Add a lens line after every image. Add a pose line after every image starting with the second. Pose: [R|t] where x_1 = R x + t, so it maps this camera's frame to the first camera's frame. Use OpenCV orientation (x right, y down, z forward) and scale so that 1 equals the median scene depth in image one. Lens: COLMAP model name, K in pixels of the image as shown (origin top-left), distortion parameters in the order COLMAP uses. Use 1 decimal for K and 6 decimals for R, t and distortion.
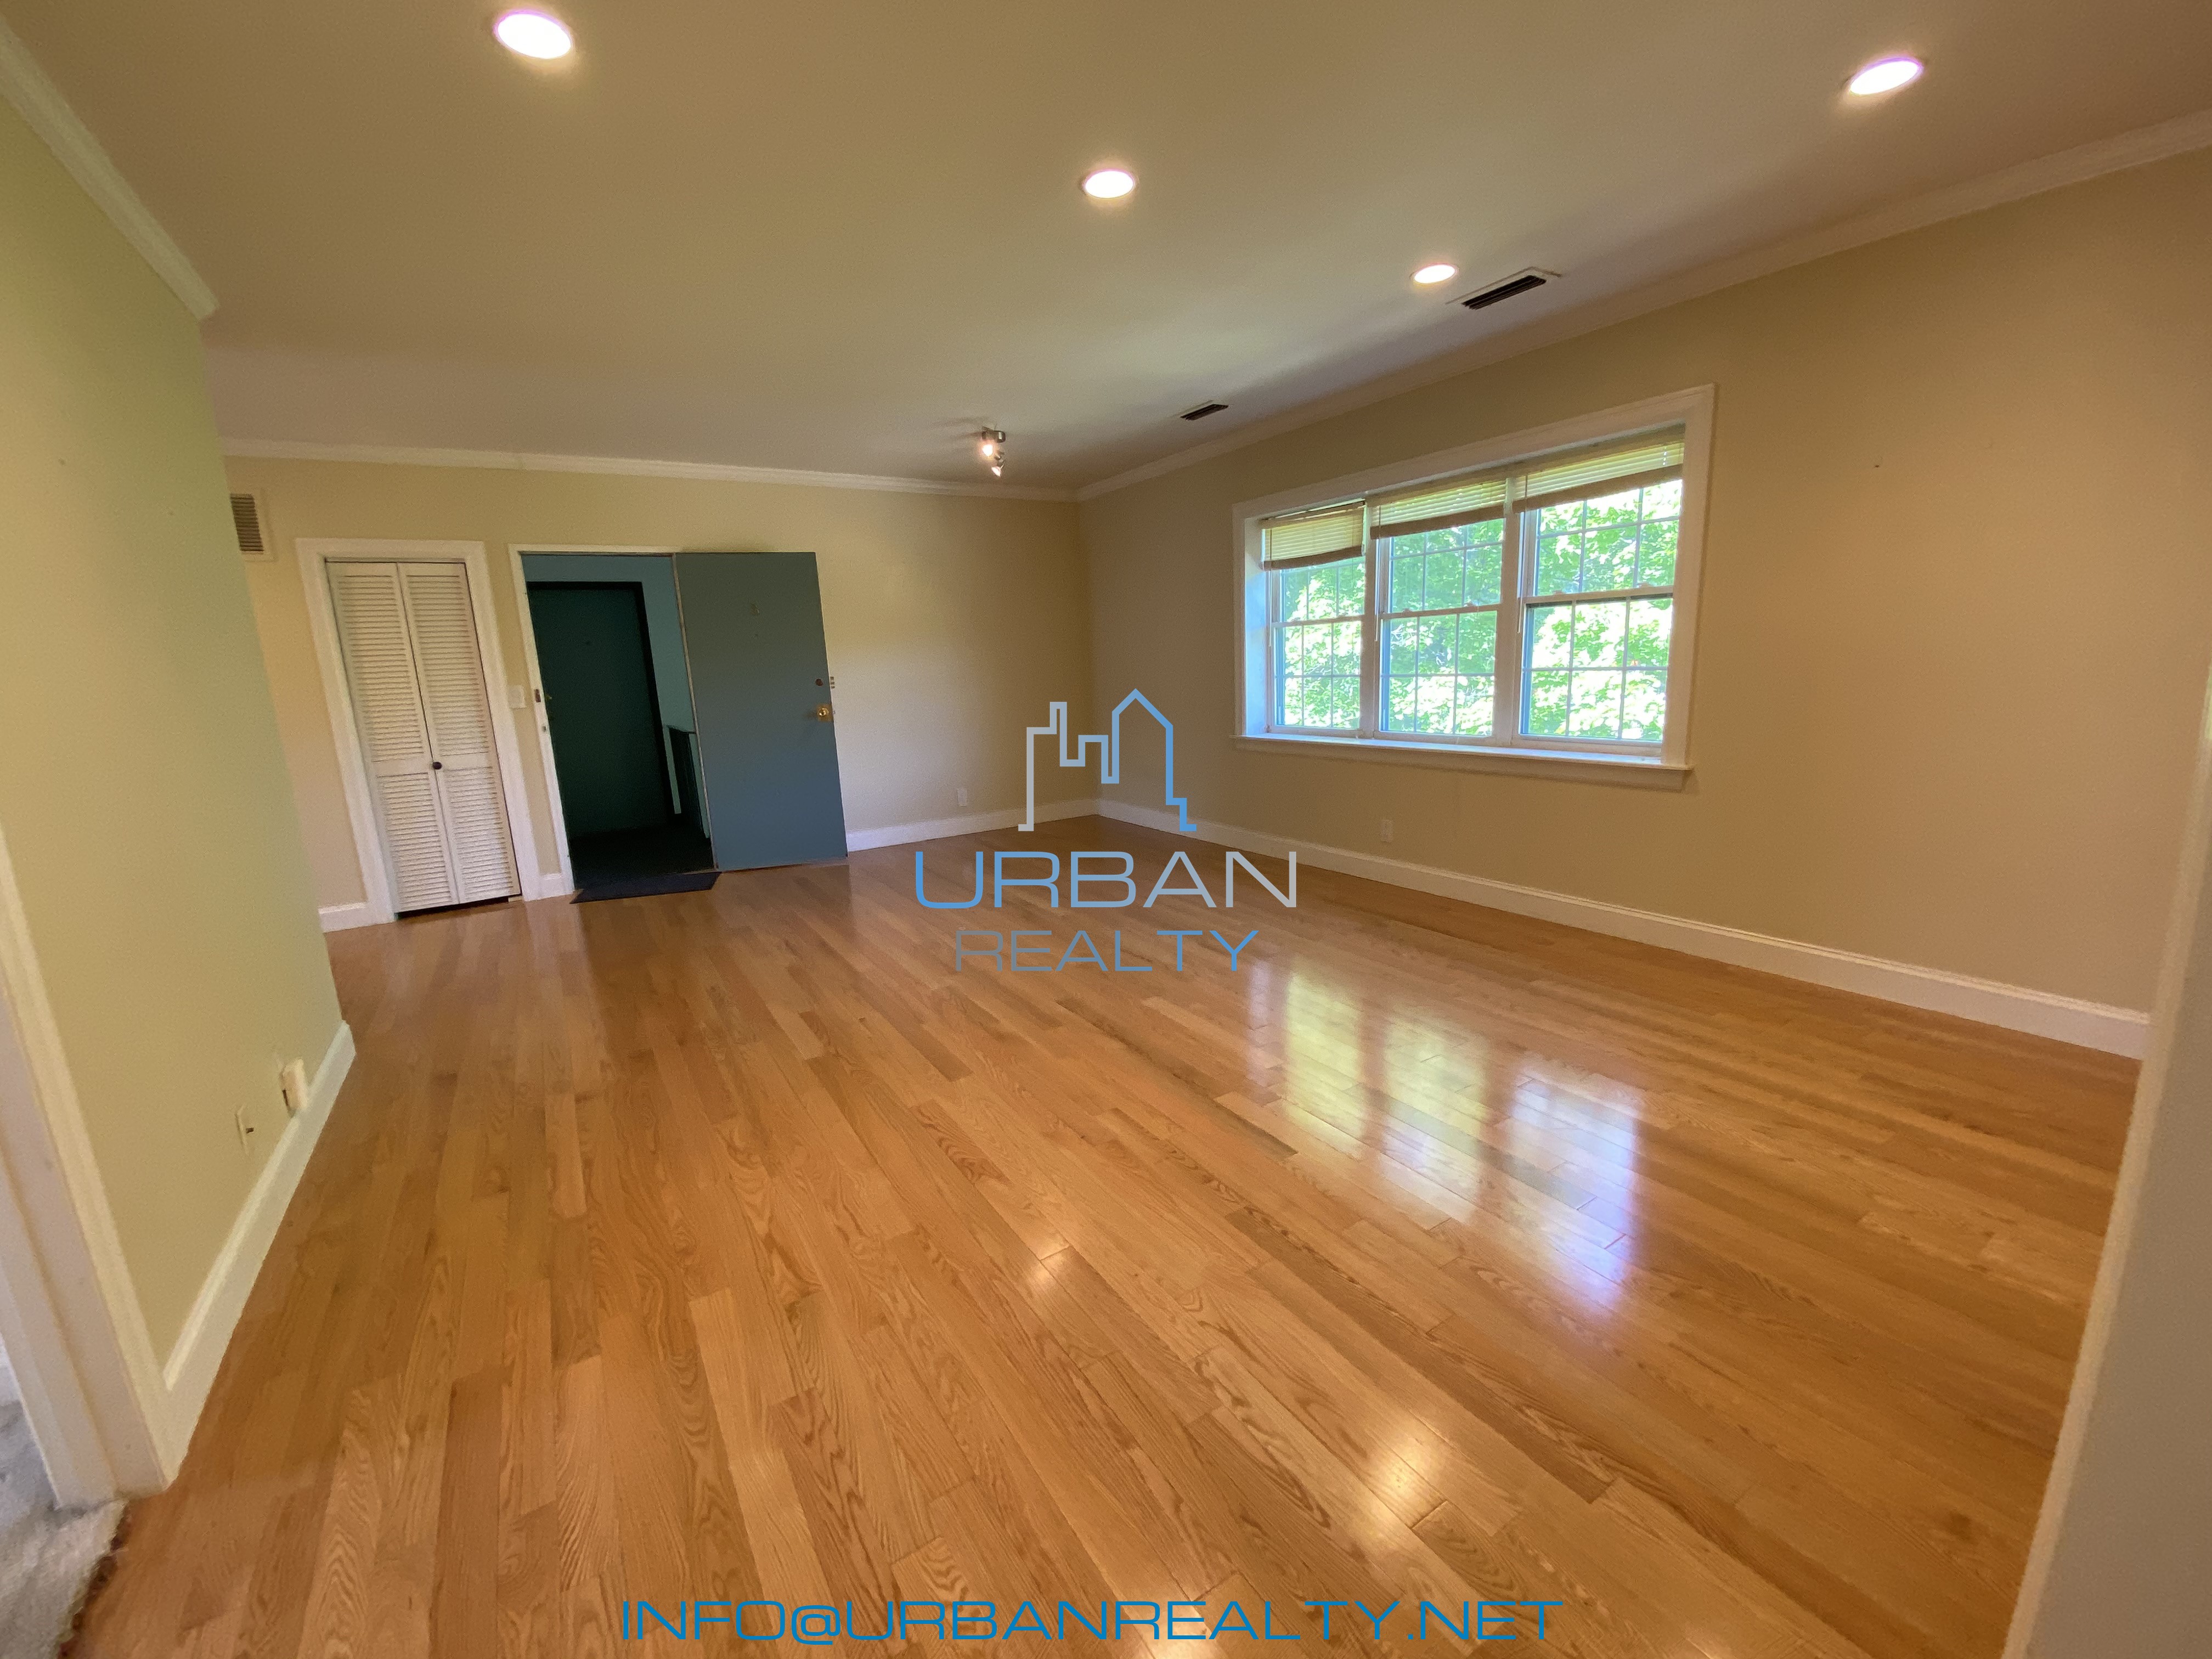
lens RADIAL K [[902.9, 0, 1105.3], [0, 902.9, 825.3], [0, 0, 1]] dist [-0.008367, -0.008053]
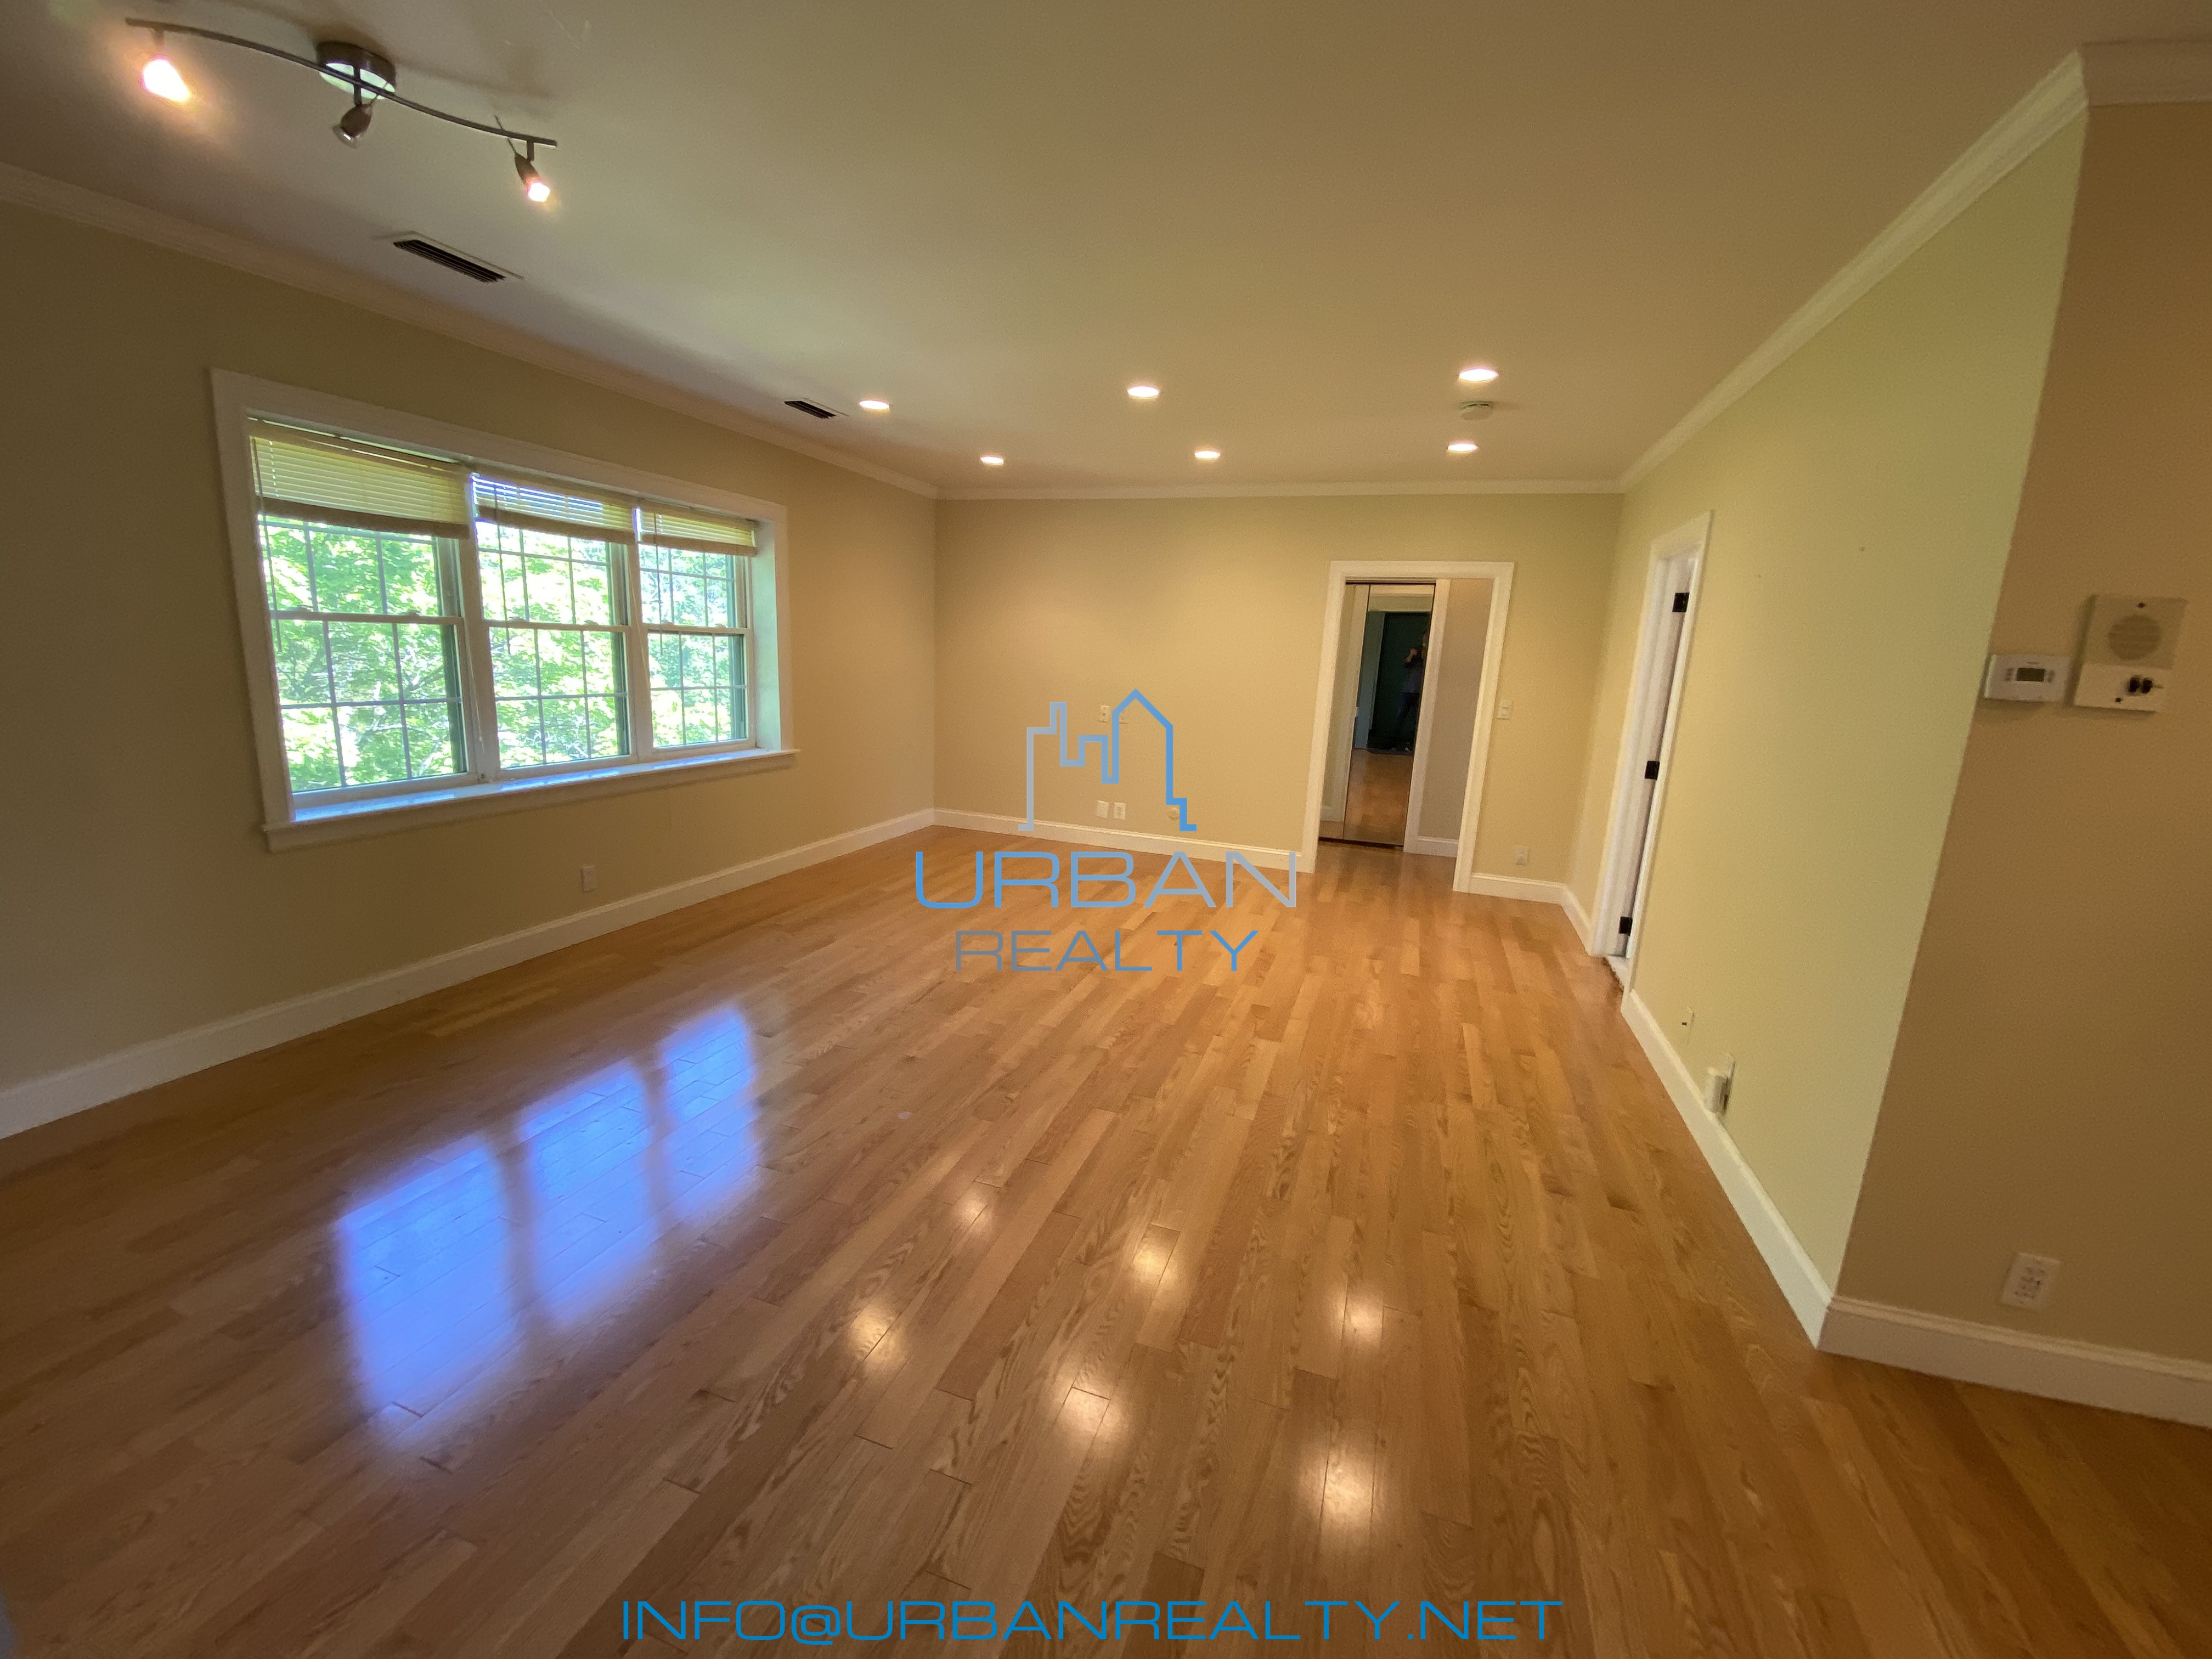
lens RADIAL K [[902.9, 0, 1110.1], [0, 902.9, 823.7], [0, 0, 1]] dist [-0.008367, -0.008053]
pose [[-0.634200, -0.128913, 0.762347, -0.788825], [0.129488, 0.954366, 0.269106, -0.256398], [-0.762249, 0.269382, -0.588566, 1.351129]]
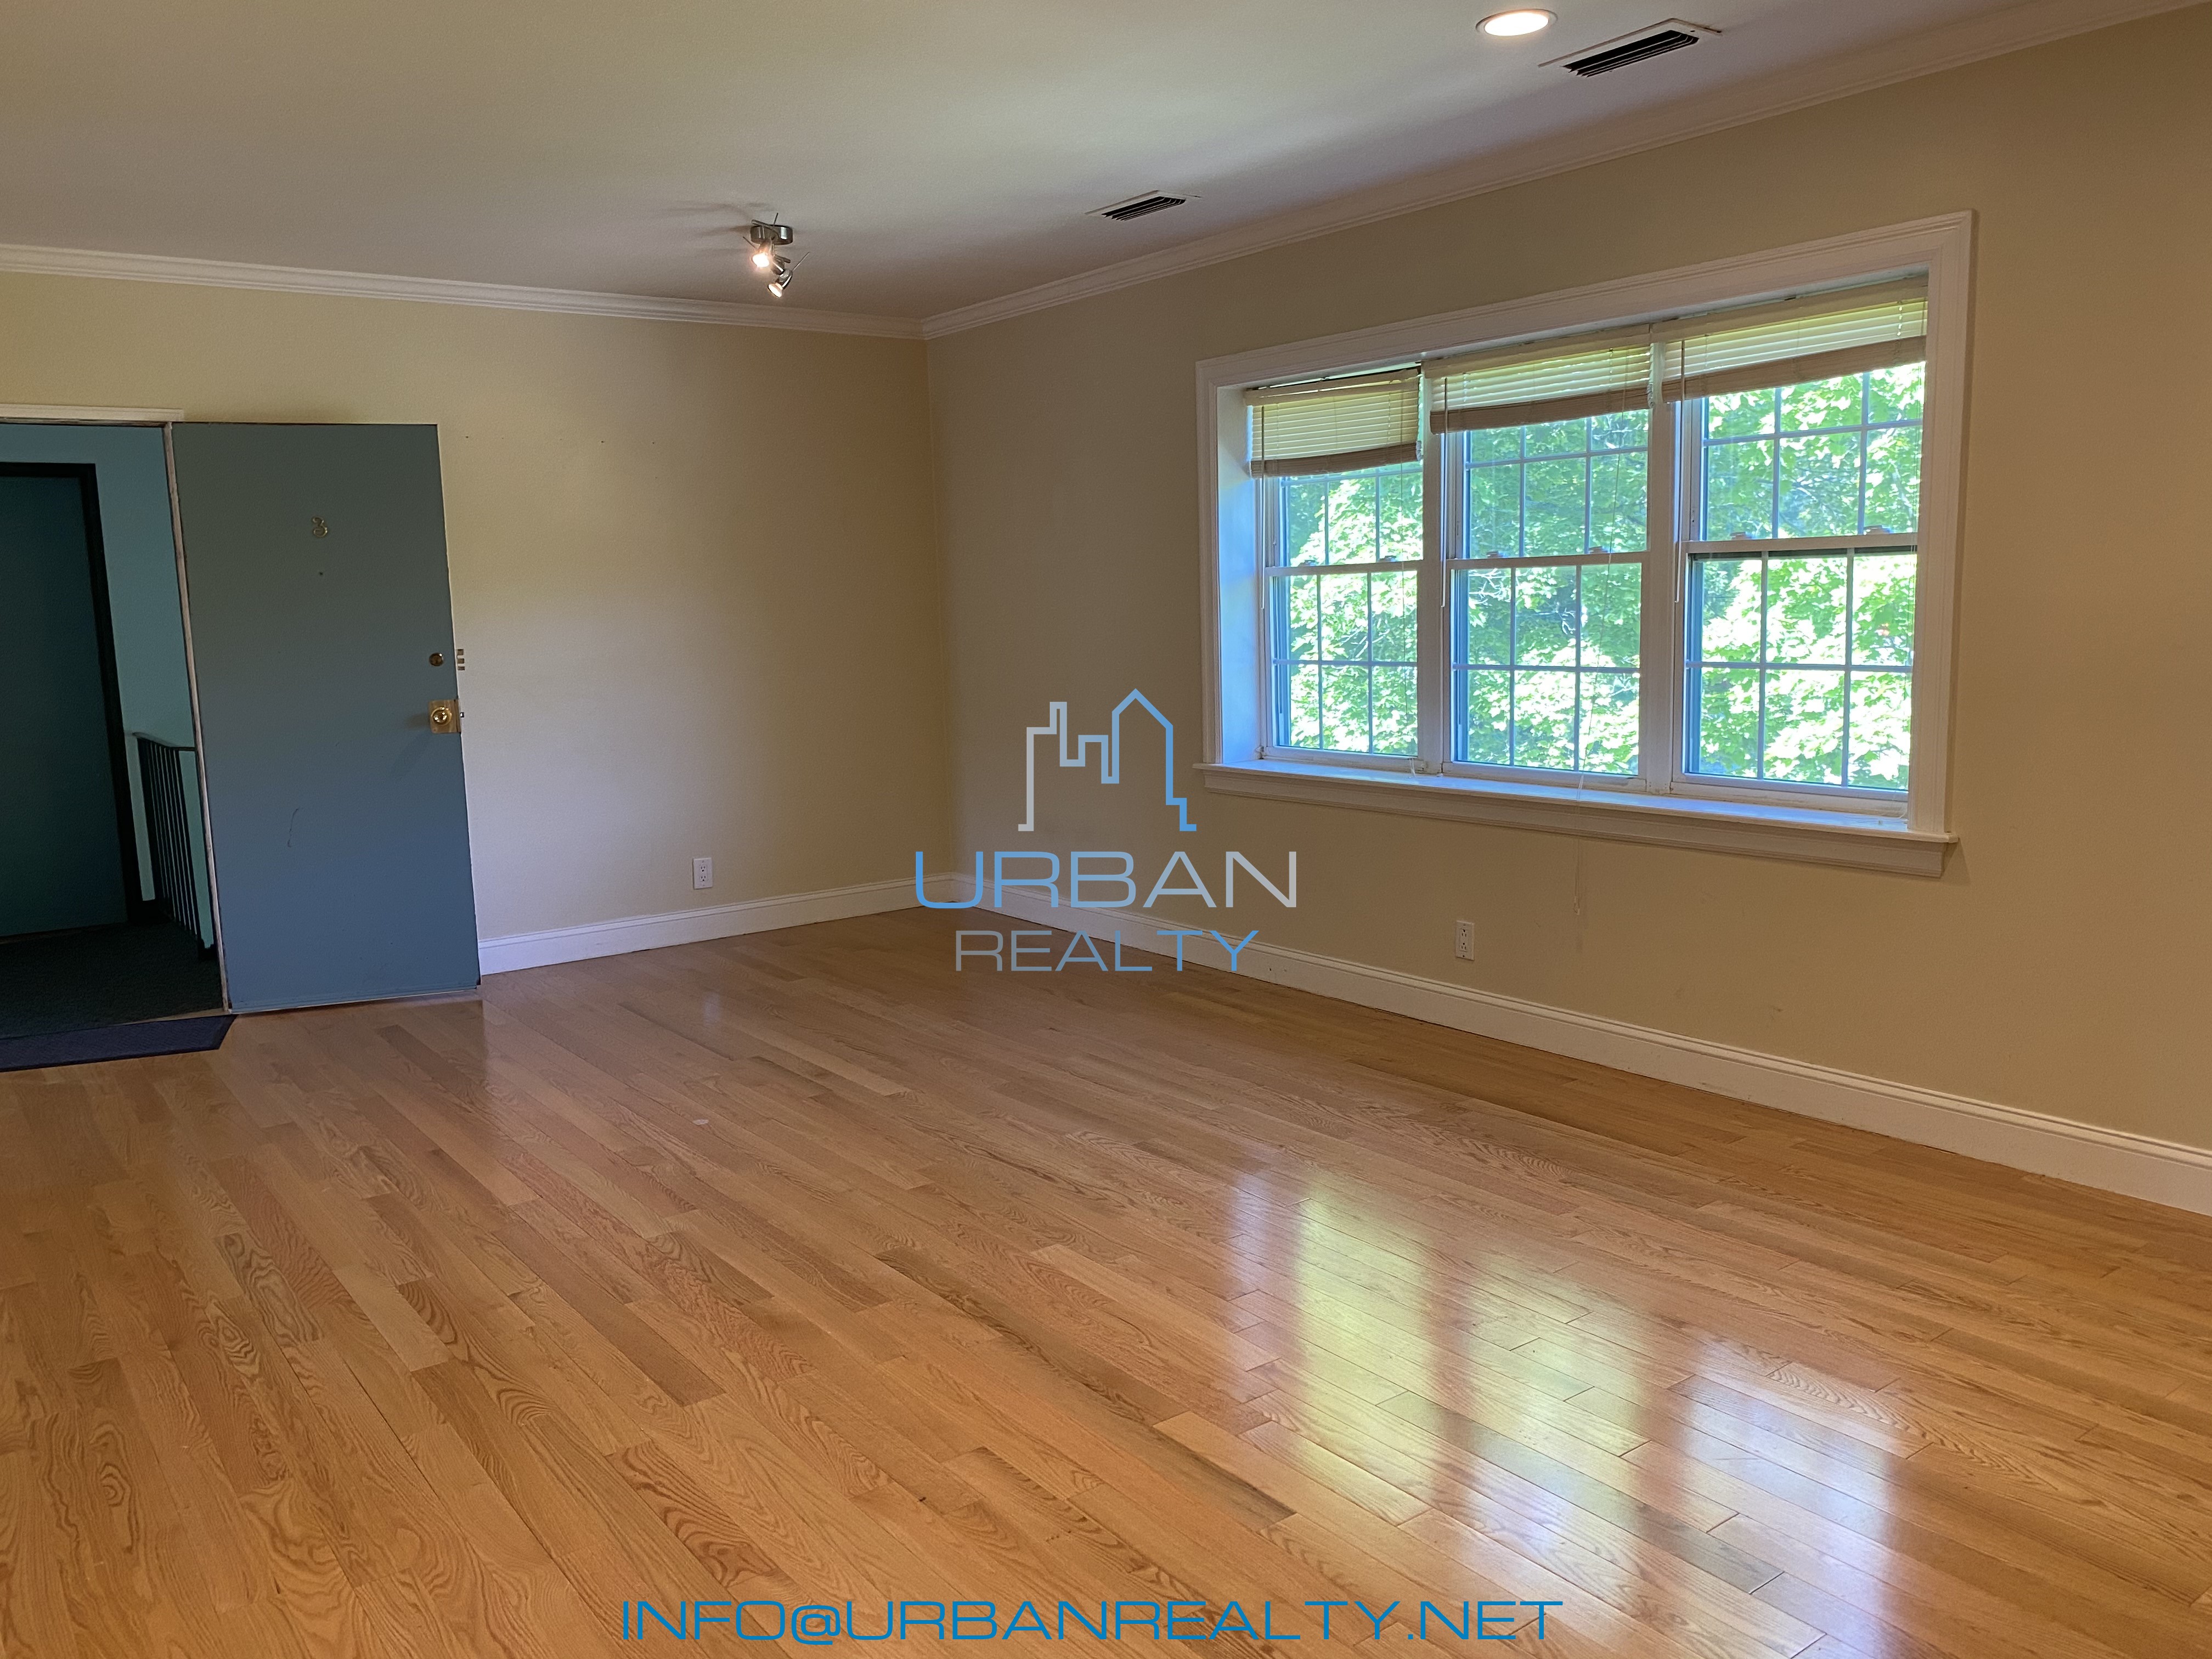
lens RADIAL K [[1691.4, 0, 1101.8], [0, 1691.4, 785.3], [0, 0, 1]] dist [-0.008470, 0.004831]
pose [[0.996981, 0.005216, 0.077468, 0.001698], [0.000828, 0.996970, -0.077784, -0.010240], [-0.077639, 0.077613, 0.993956, -0.056391]]
